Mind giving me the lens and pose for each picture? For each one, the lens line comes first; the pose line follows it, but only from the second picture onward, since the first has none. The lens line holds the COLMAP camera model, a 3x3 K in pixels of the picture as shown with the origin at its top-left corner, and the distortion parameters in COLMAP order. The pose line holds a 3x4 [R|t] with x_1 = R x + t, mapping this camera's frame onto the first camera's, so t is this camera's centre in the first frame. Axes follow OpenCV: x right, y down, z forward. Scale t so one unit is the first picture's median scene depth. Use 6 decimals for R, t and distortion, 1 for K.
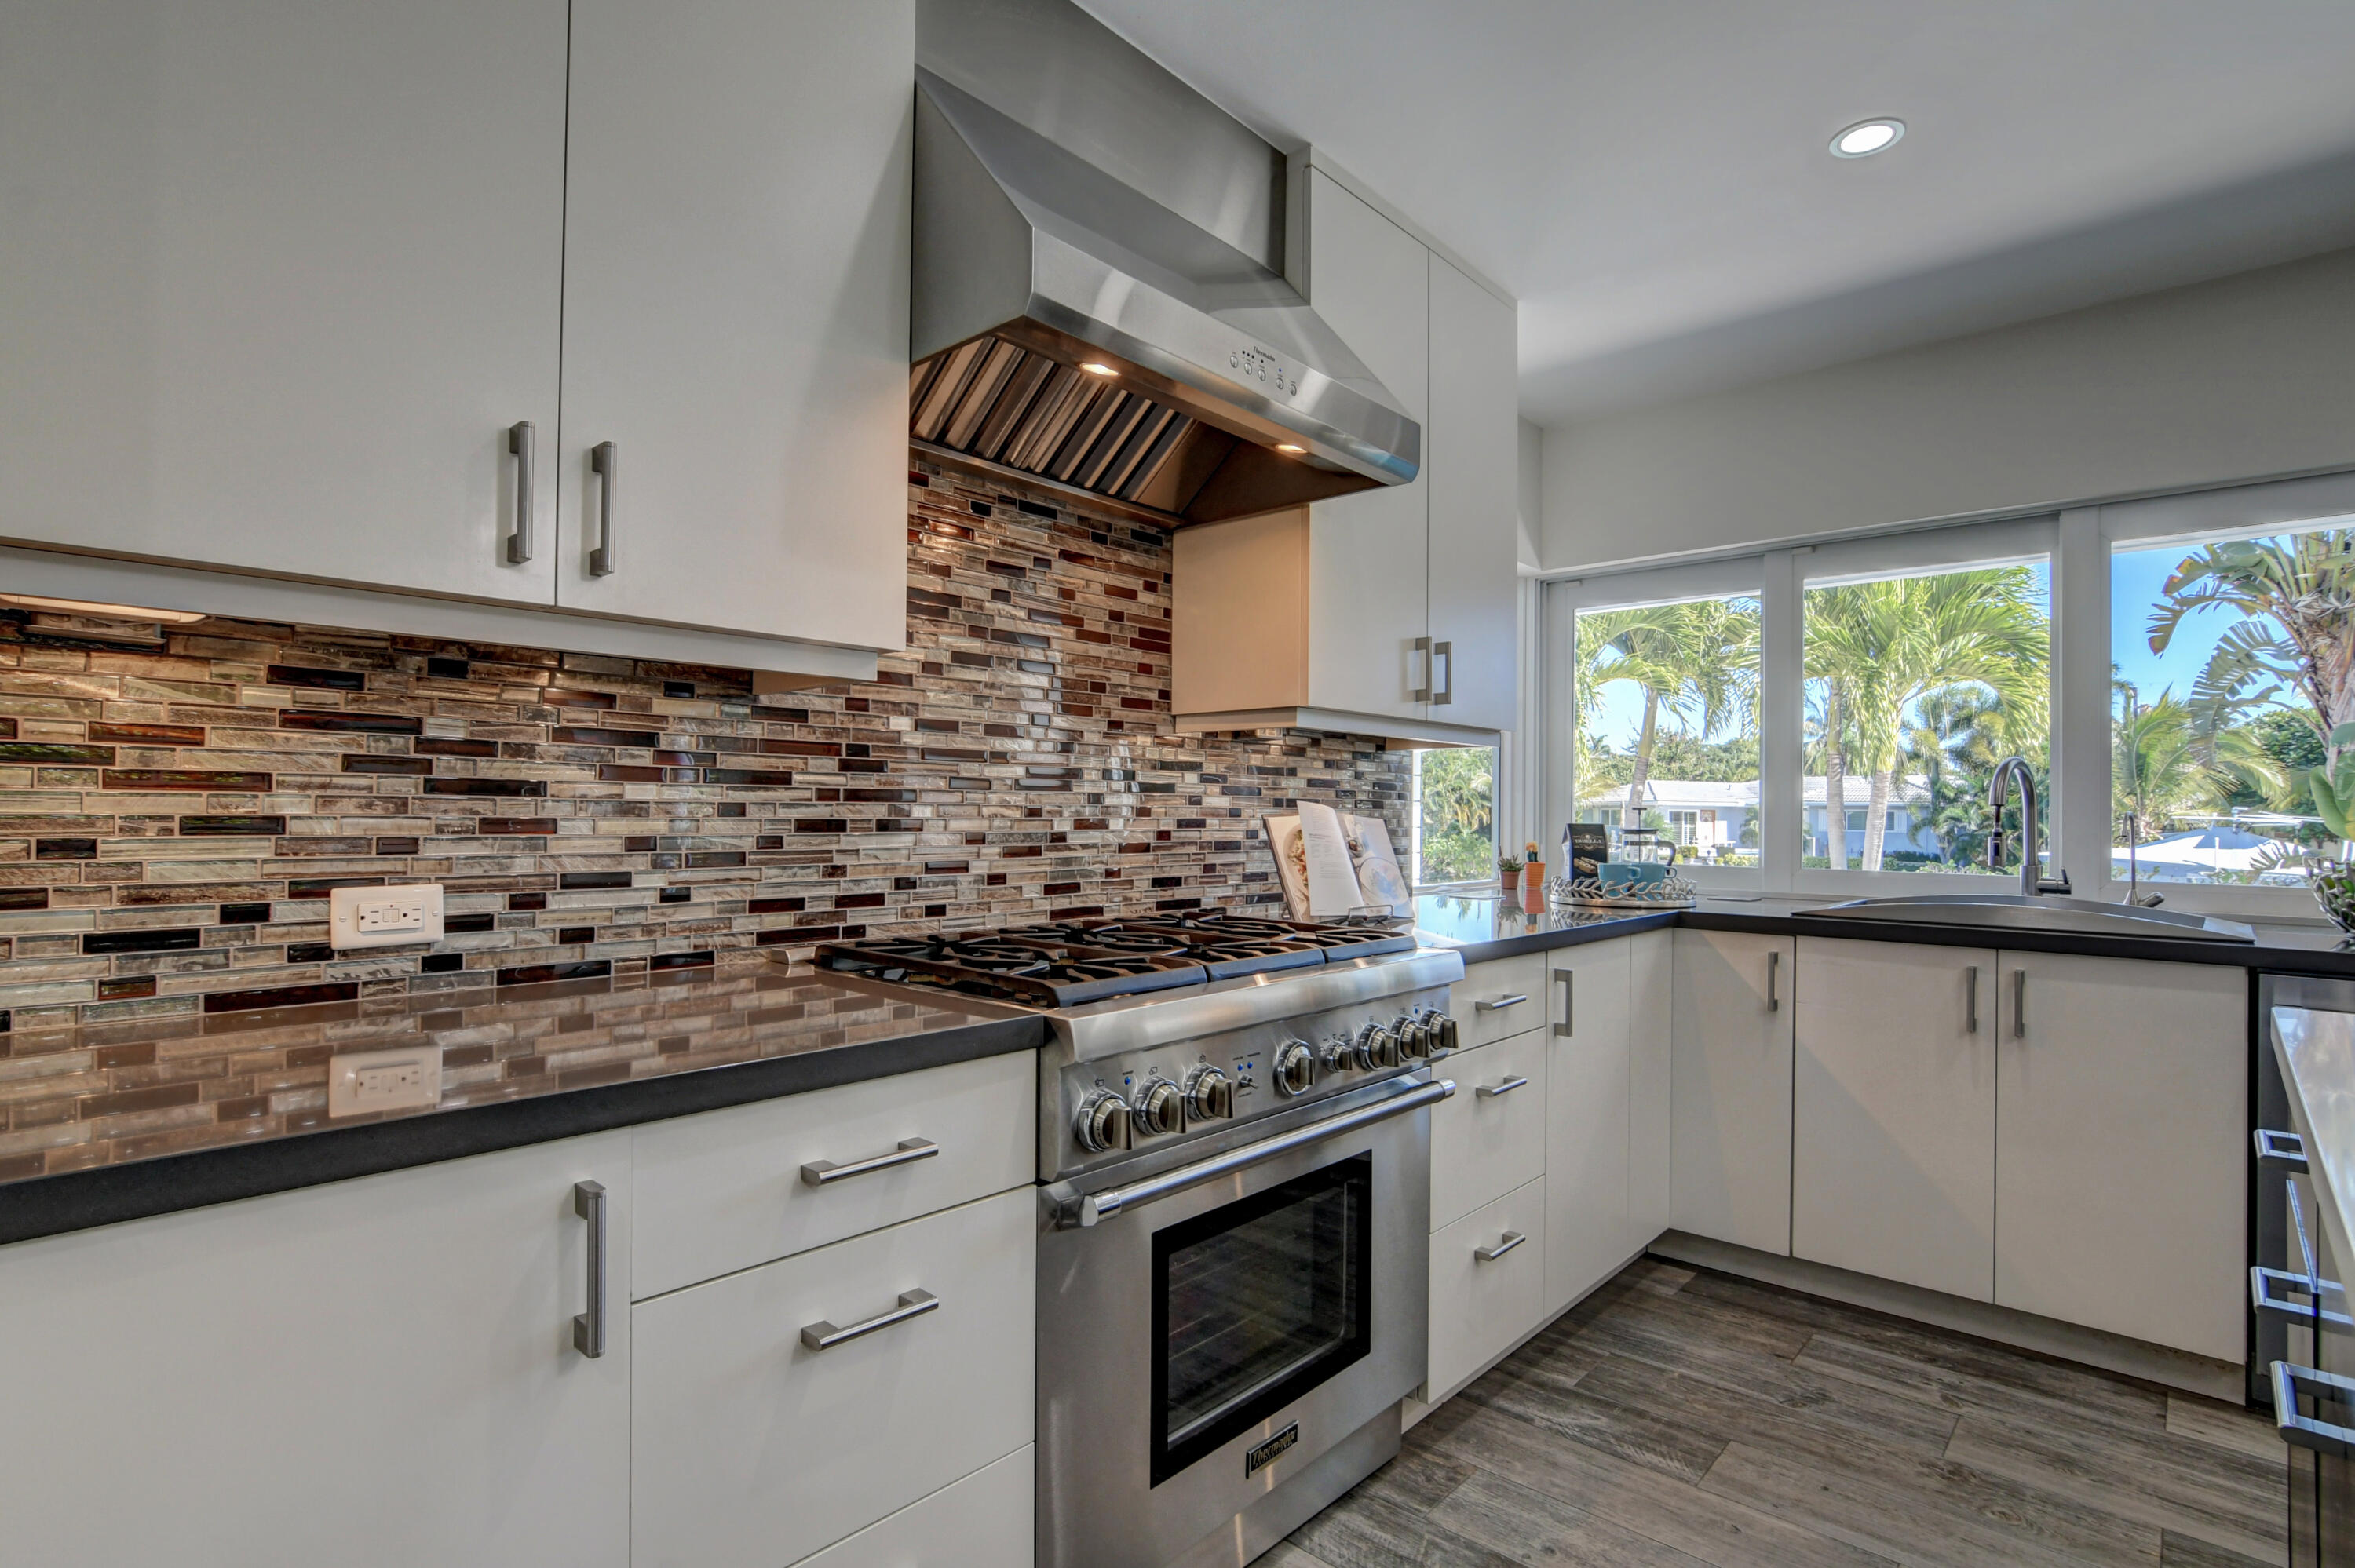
lens RADIAL K [[1151.9, 0, 1172.6], [0, 1151.9, 802.0], [0, 0, 1]] dist [-0.032877, 0.012572]
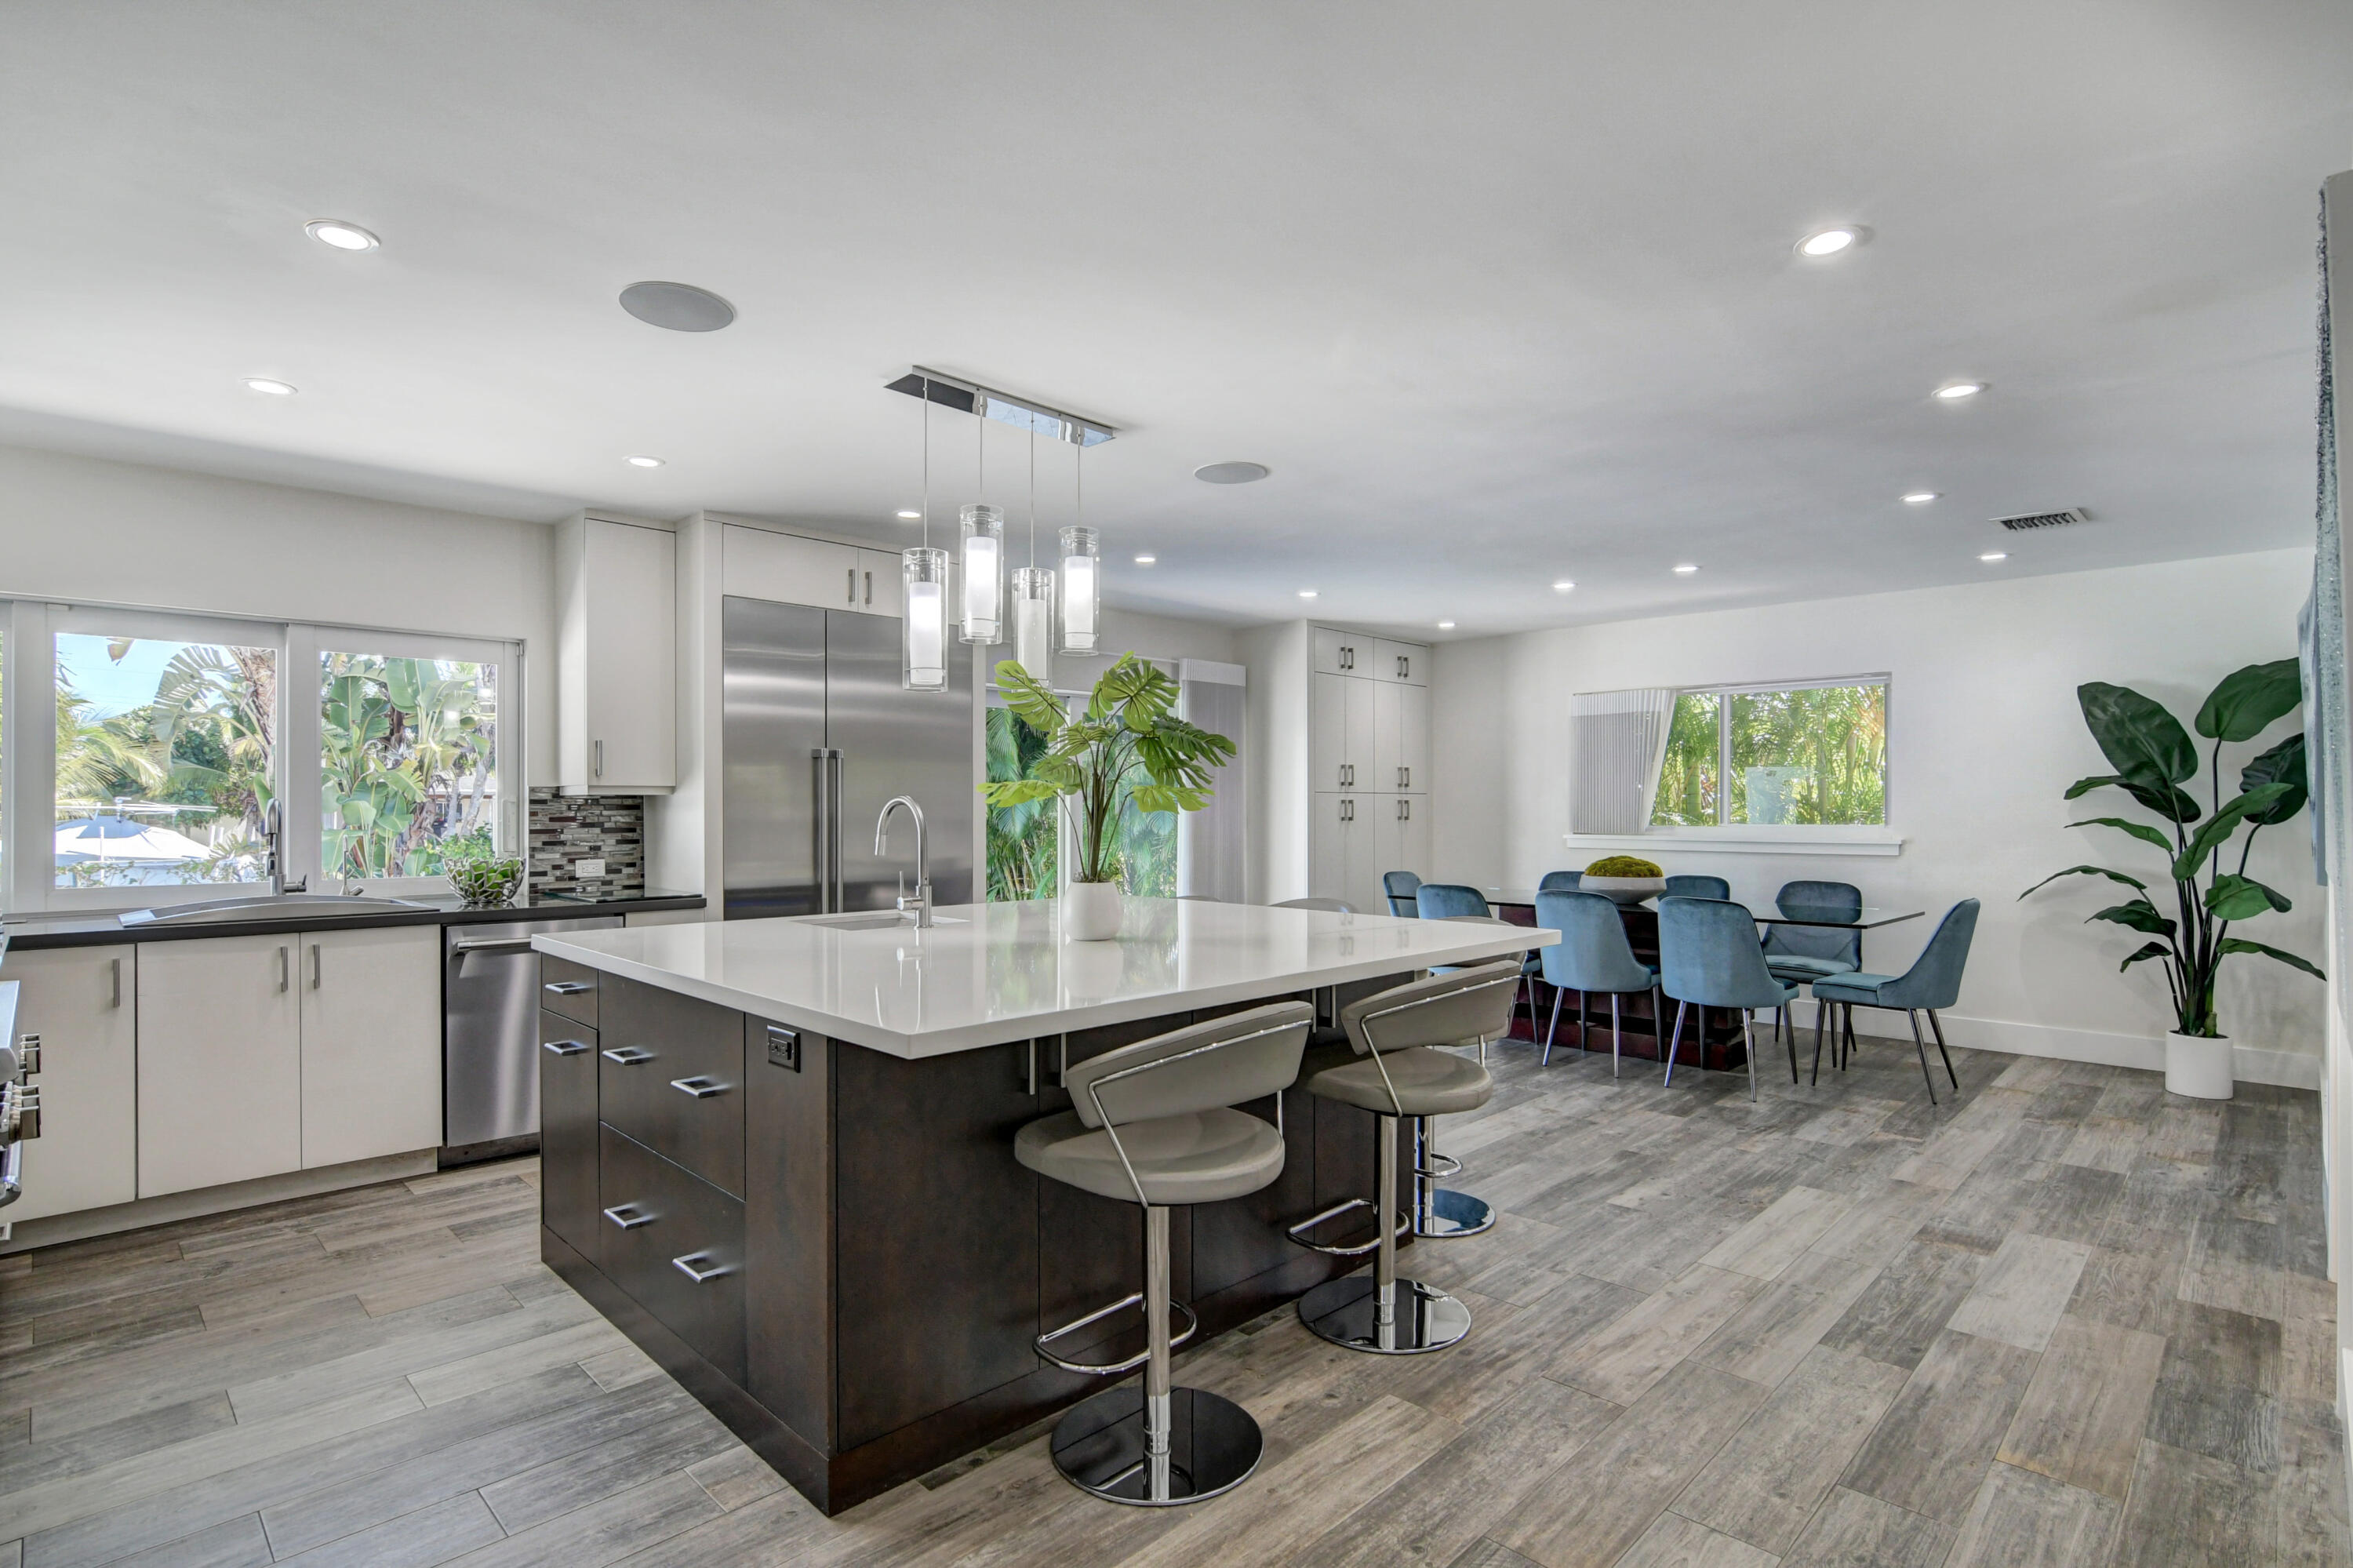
lens RADIAL K [[1151.1, 0, 1171.7], [0, 1151.1, 802.0], [0, 0, 1]] dist [-0.032877, 0.012572]
pose [[0.046731, -0.004868, 0.998896, -0.834905], [-0.007972, 0.999954, 0.005246, -0.069165], [-0.998876, -0.008209, 0.046691, -0.249089]]
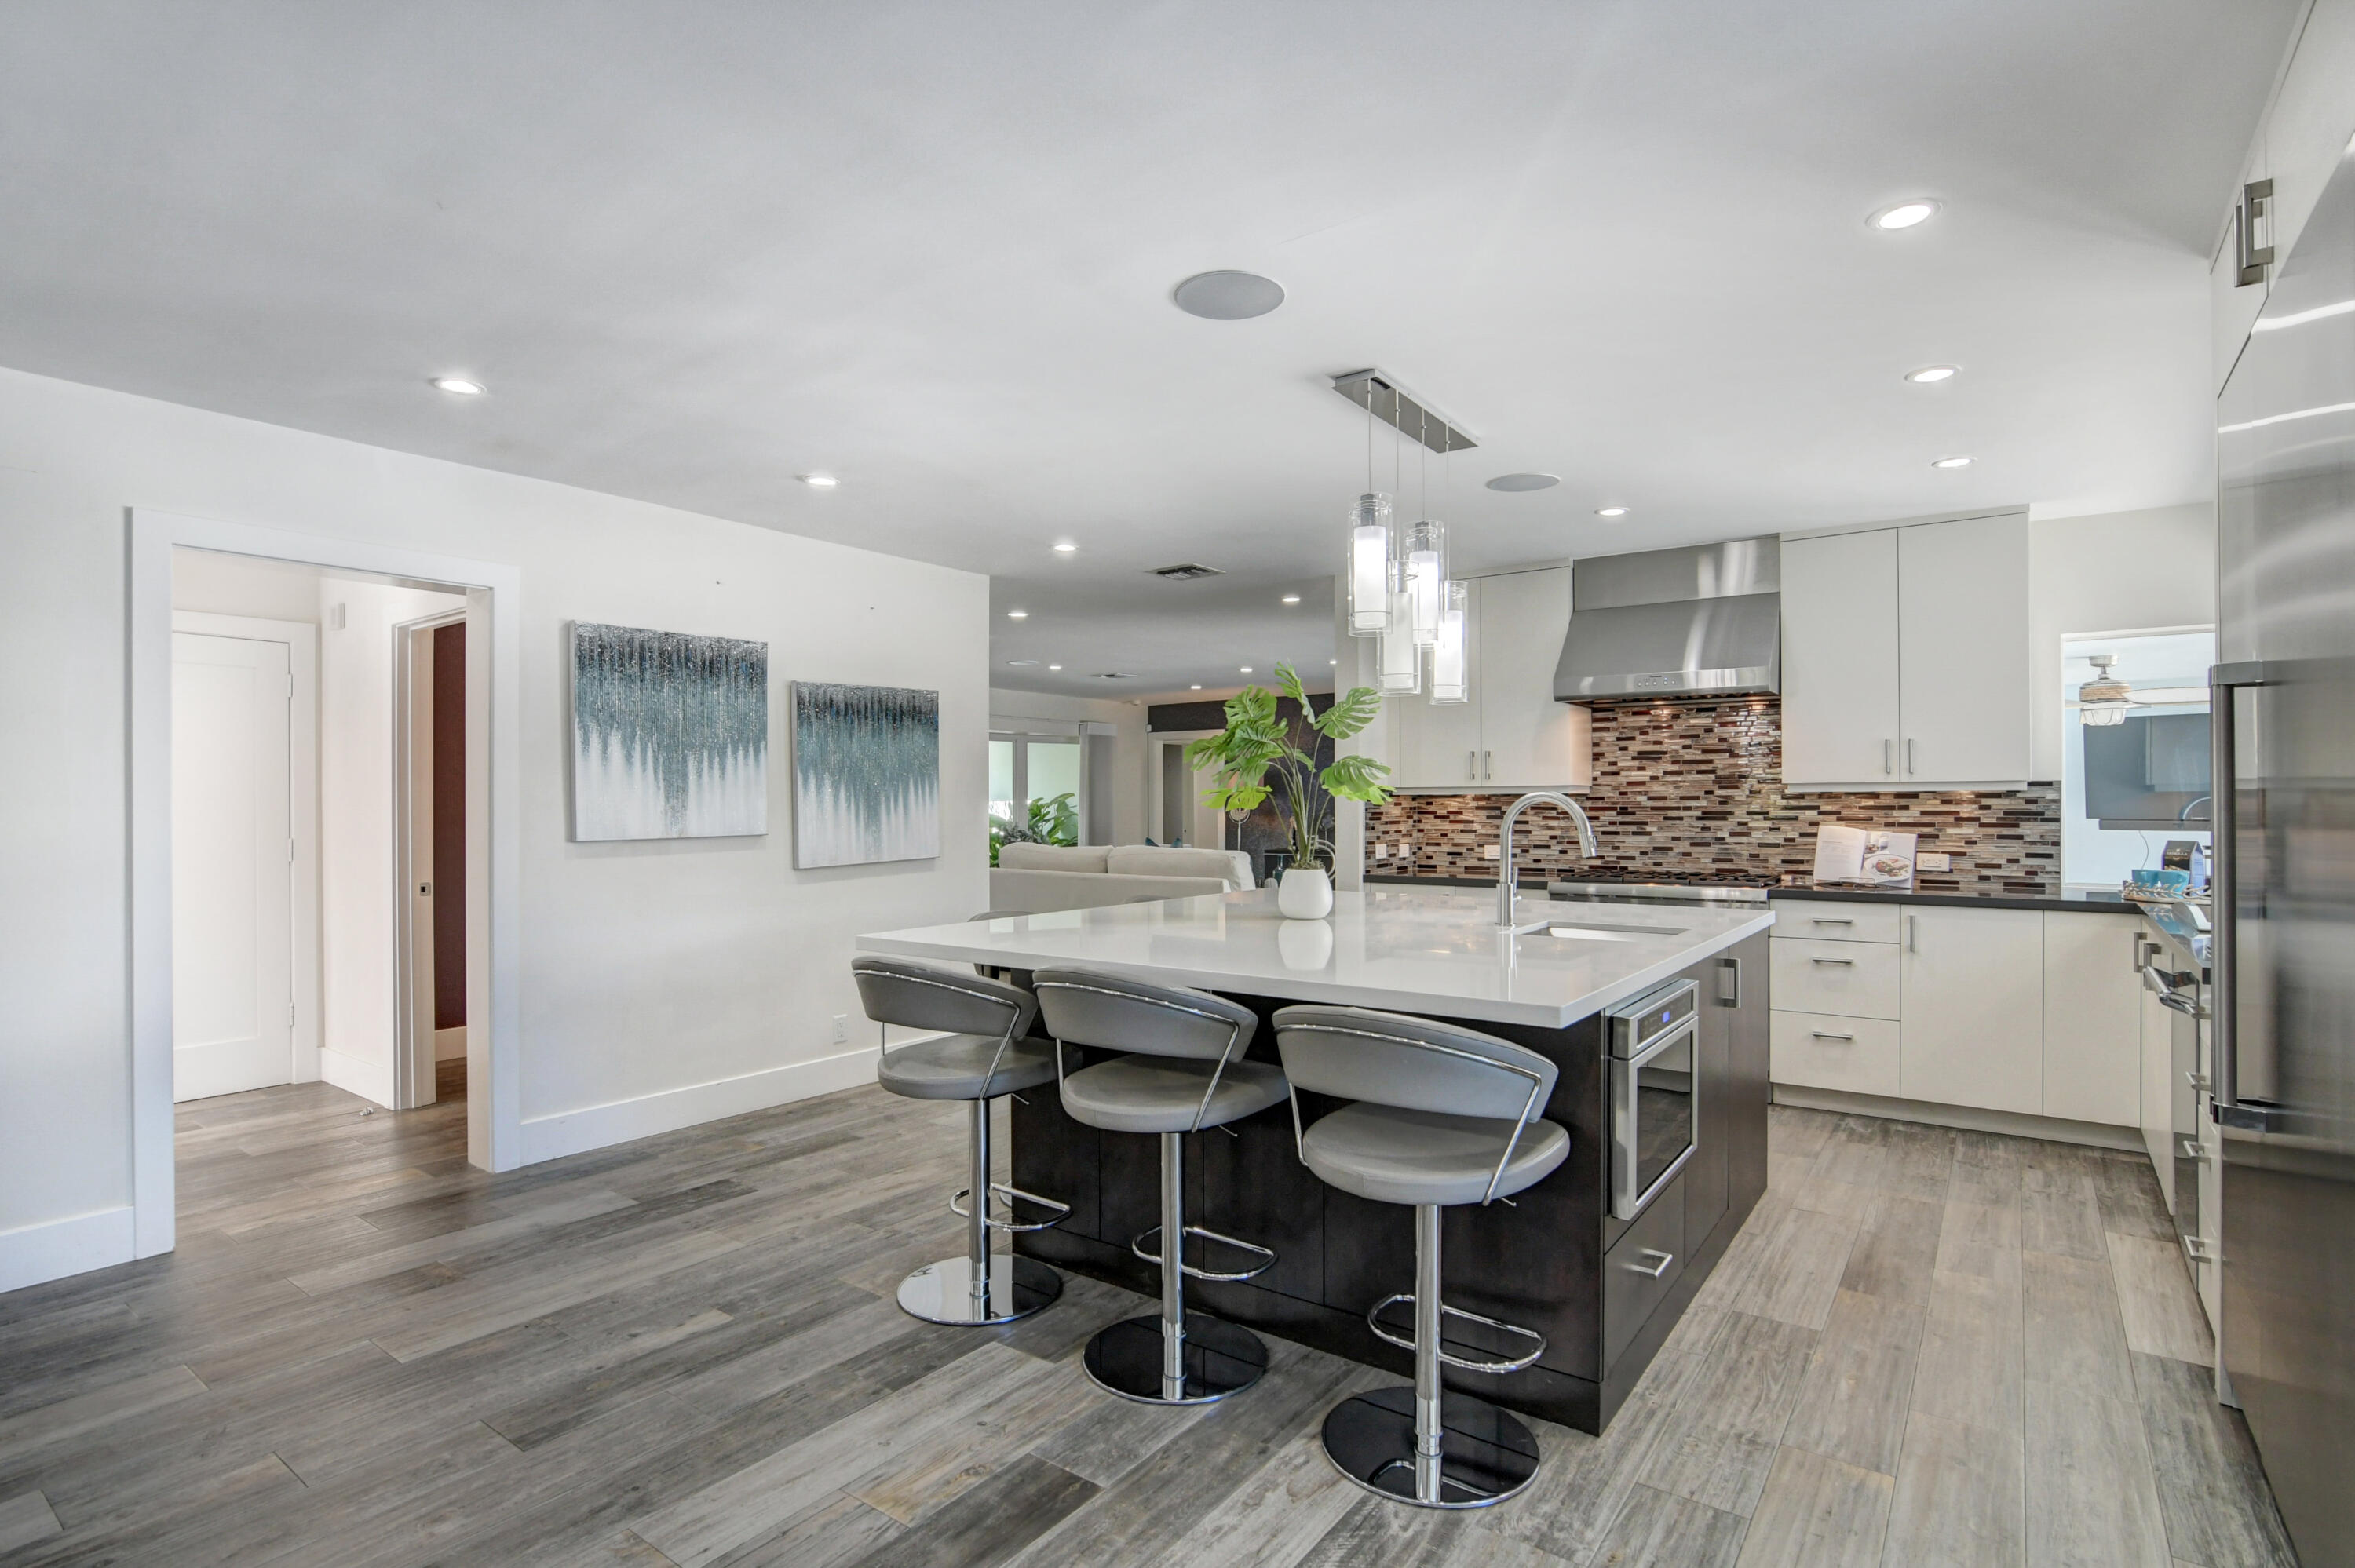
lens RADIAL K [[1151.9, 0, 1172.6], [0, 1151.9, 802.0], [0, 0, 1]] dist [-0.032877, 0.012572]
pose [[0.104876, -0.011523, -0.994419, 2.381655], [0.013004, 0.999863, -0.010214, -0.042379], [0.994400, -0.011860, 0.105011, -0.459488]]
